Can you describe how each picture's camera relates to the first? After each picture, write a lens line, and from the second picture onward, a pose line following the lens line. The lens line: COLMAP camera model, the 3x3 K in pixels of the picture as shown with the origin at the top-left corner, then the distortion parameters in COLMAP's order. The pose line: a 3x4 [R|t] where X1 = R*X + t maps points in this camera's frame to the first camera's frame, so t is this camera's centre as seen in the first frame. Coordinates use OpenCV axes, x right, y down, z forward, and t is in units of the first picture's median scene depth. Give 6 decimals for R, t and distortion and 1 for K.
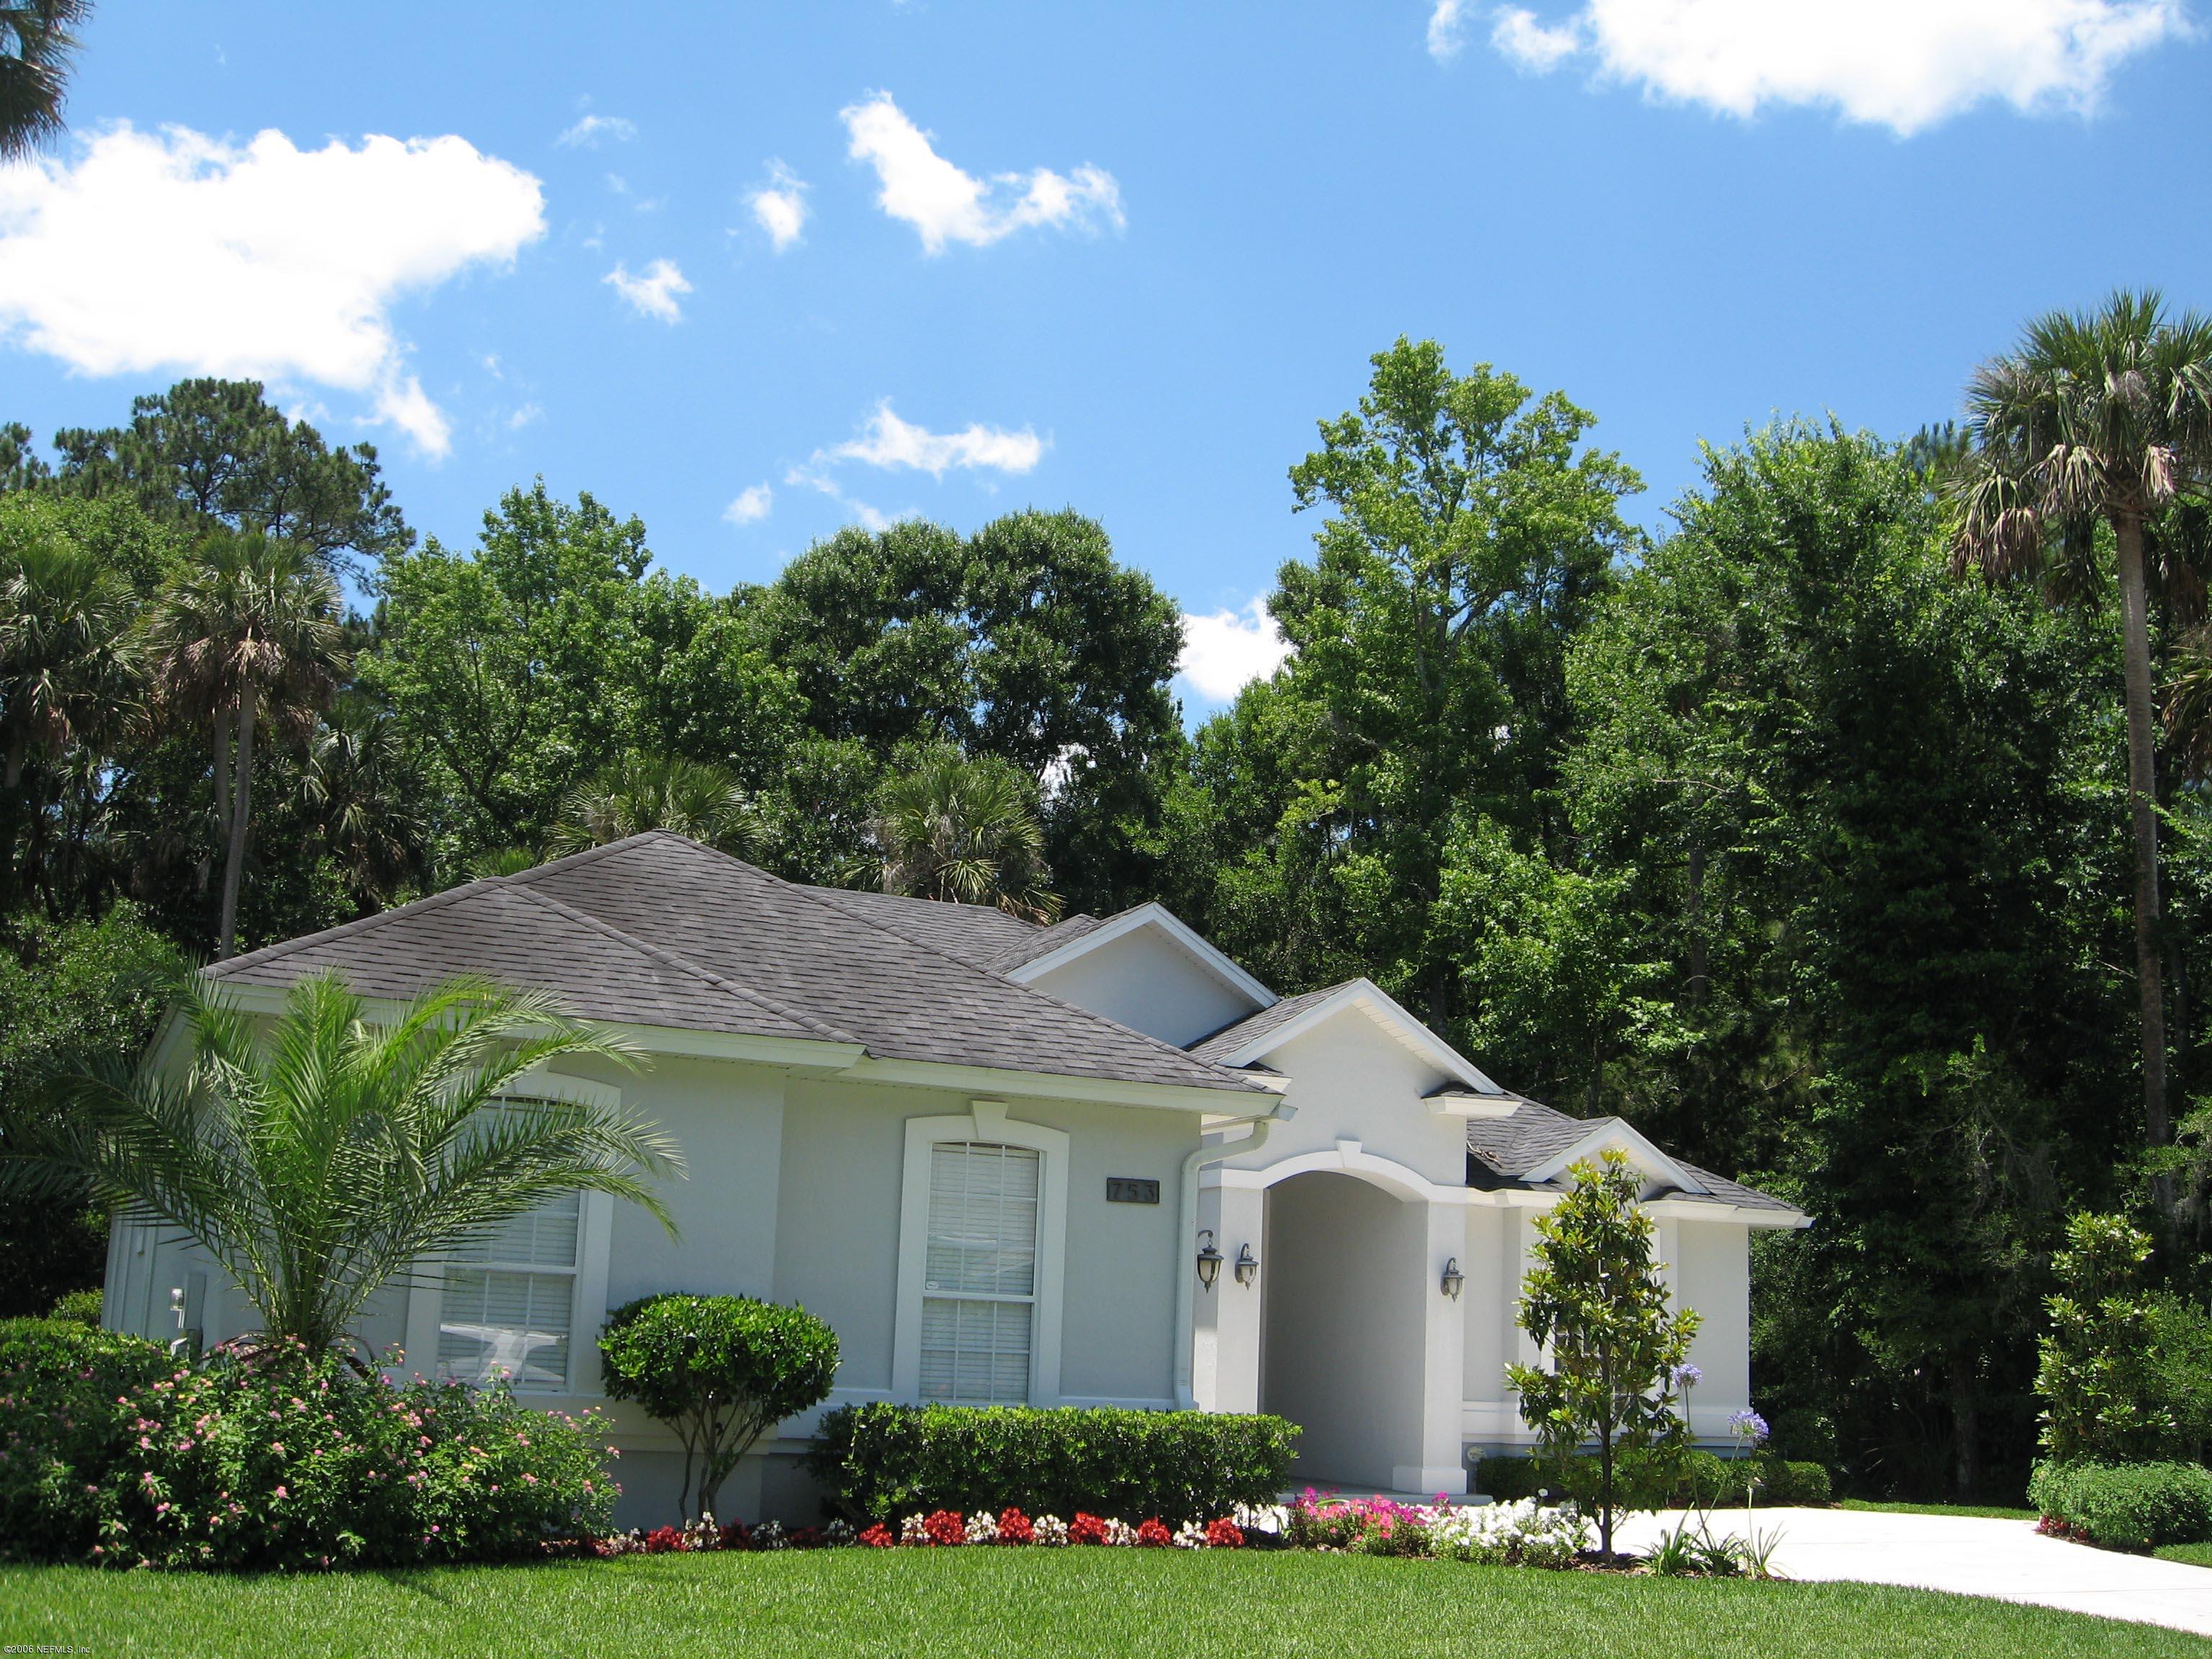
lens RADIAL K [[2407.8, 0, 1106.0], [0, 2407.8, 829.5], [0, 0, 1]] dist [-0.069349, -0.009291]
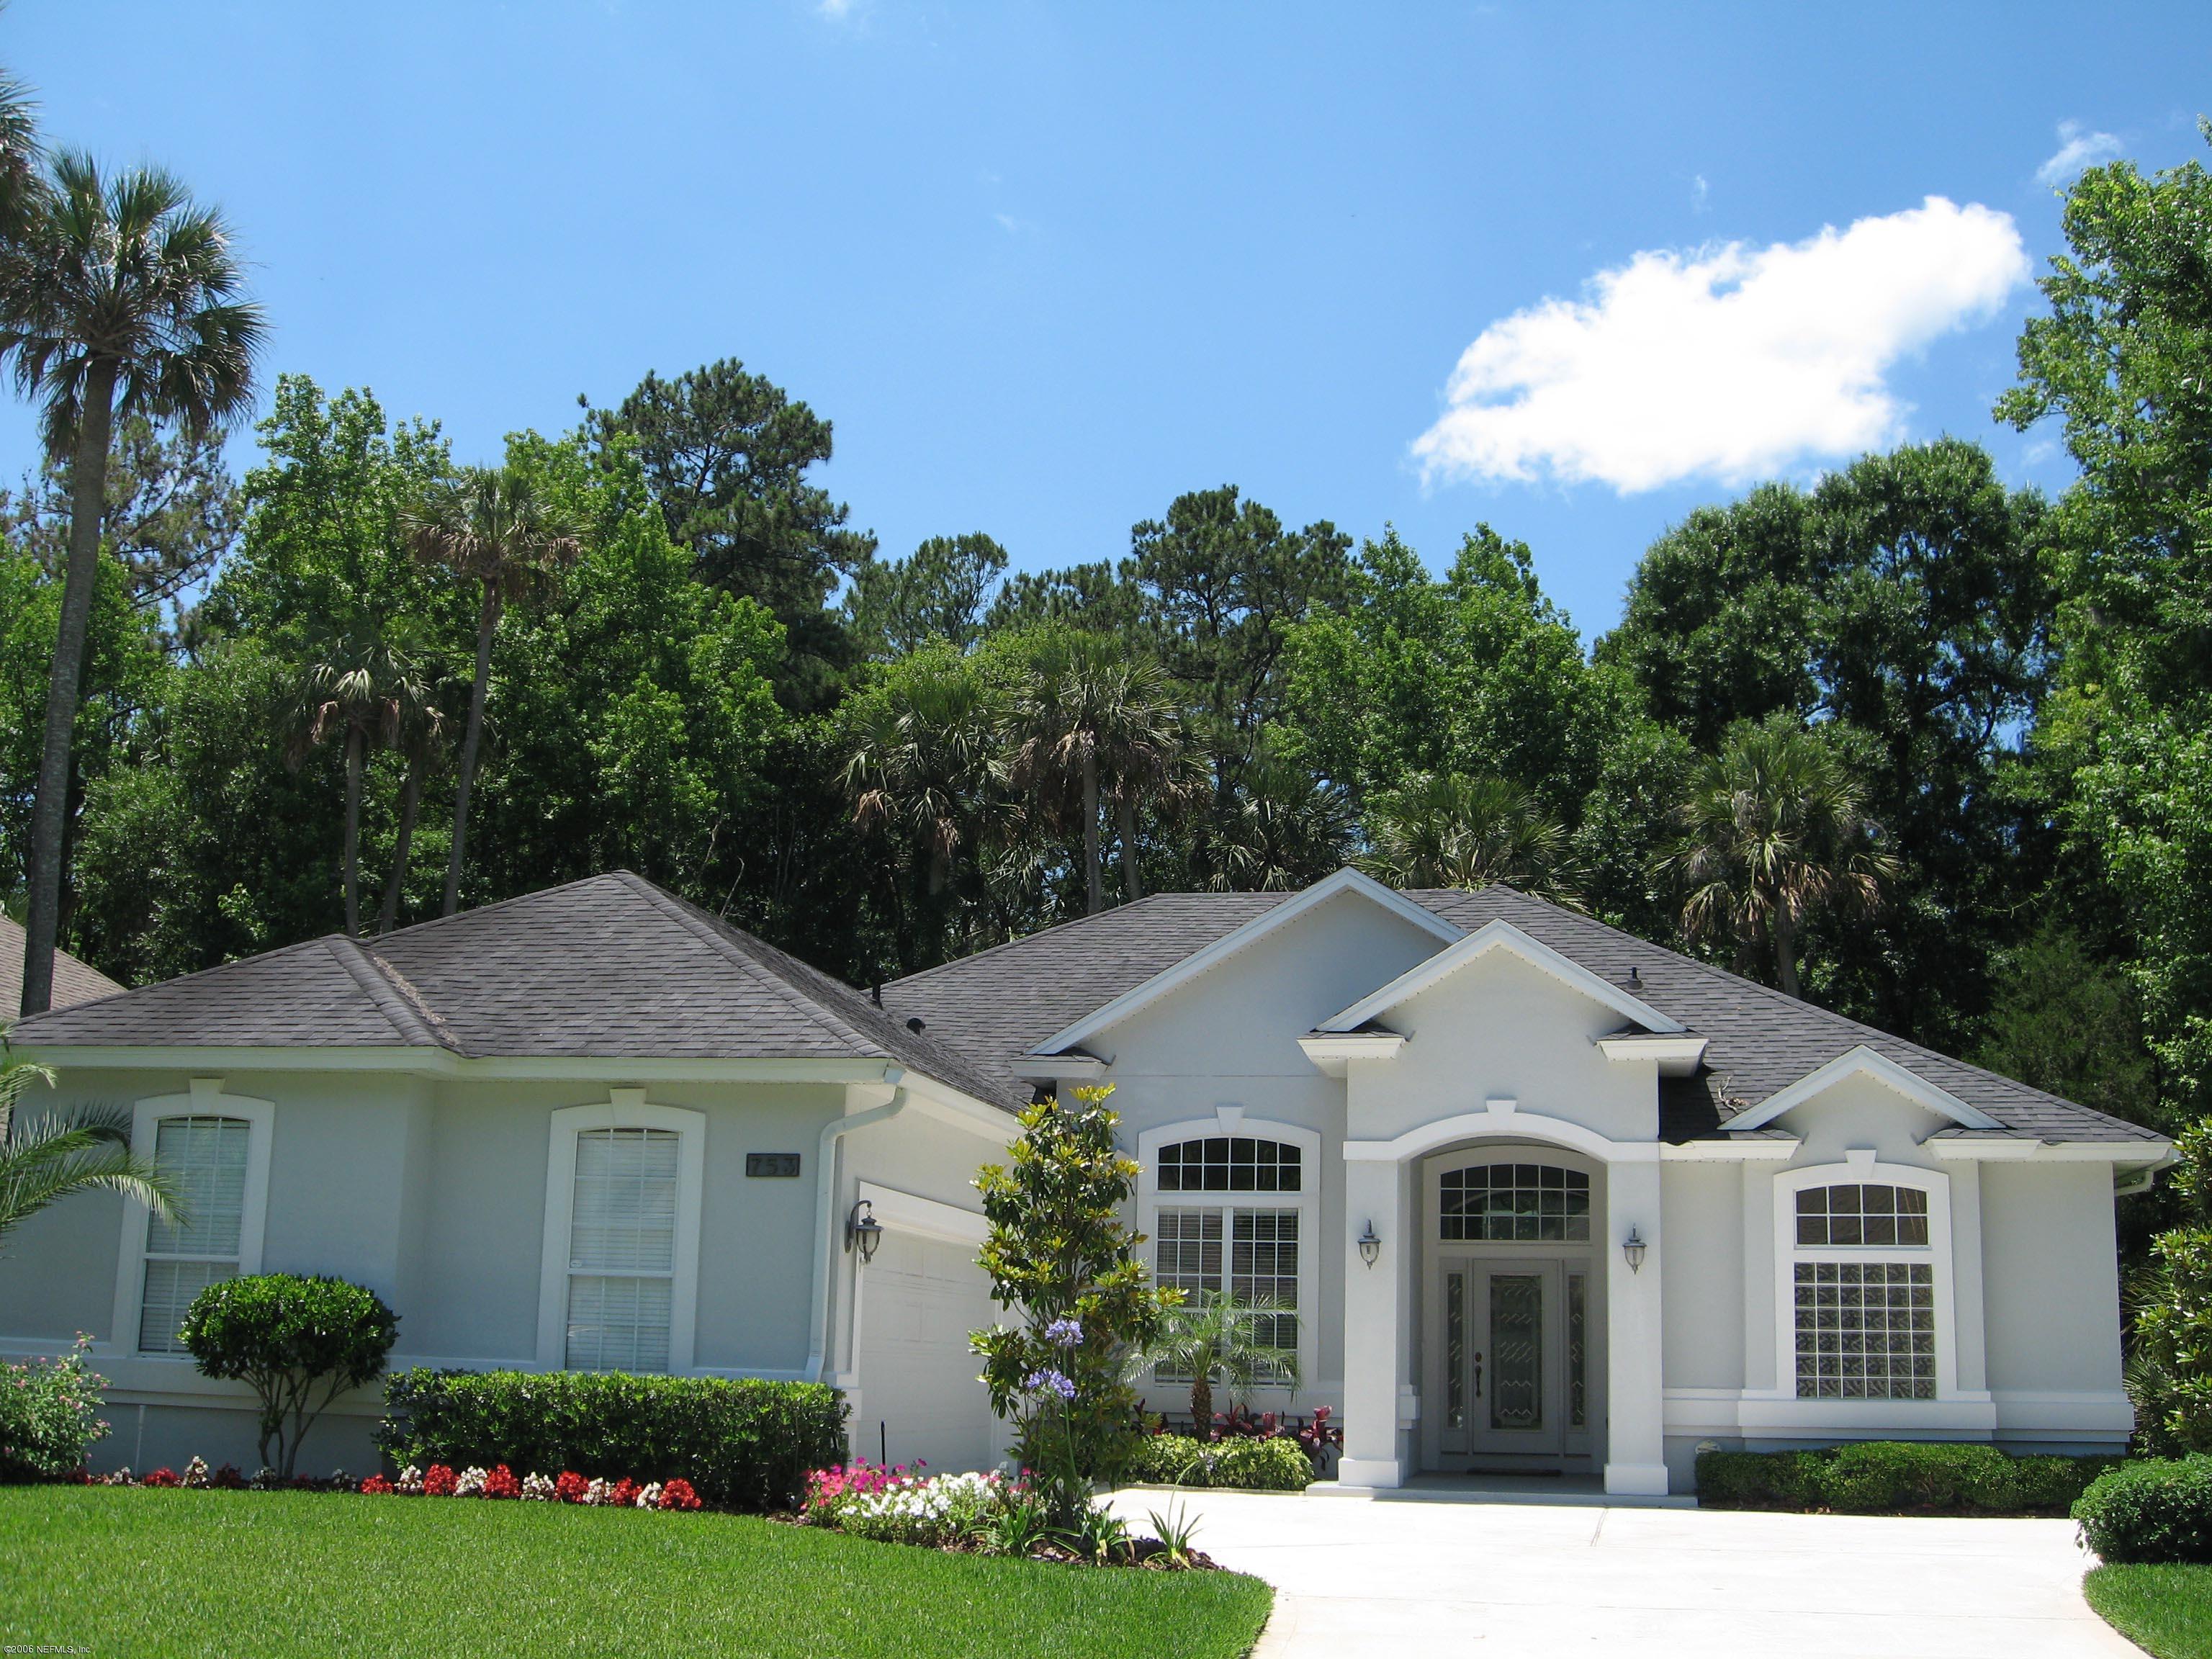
lens RADIAL K [[2427.1, 0, 1106.0], [0, 2427.1, 829.5], [0, 0, 1]] dist [-0.114470, 0.014570]
pose [[0.810575, -0.146799, -0.566938, 0.712985], [0.135304, 0.988825, -0.062590, 0.092610], [0.569790, -0.025976, 0.821379, 0.248796]]
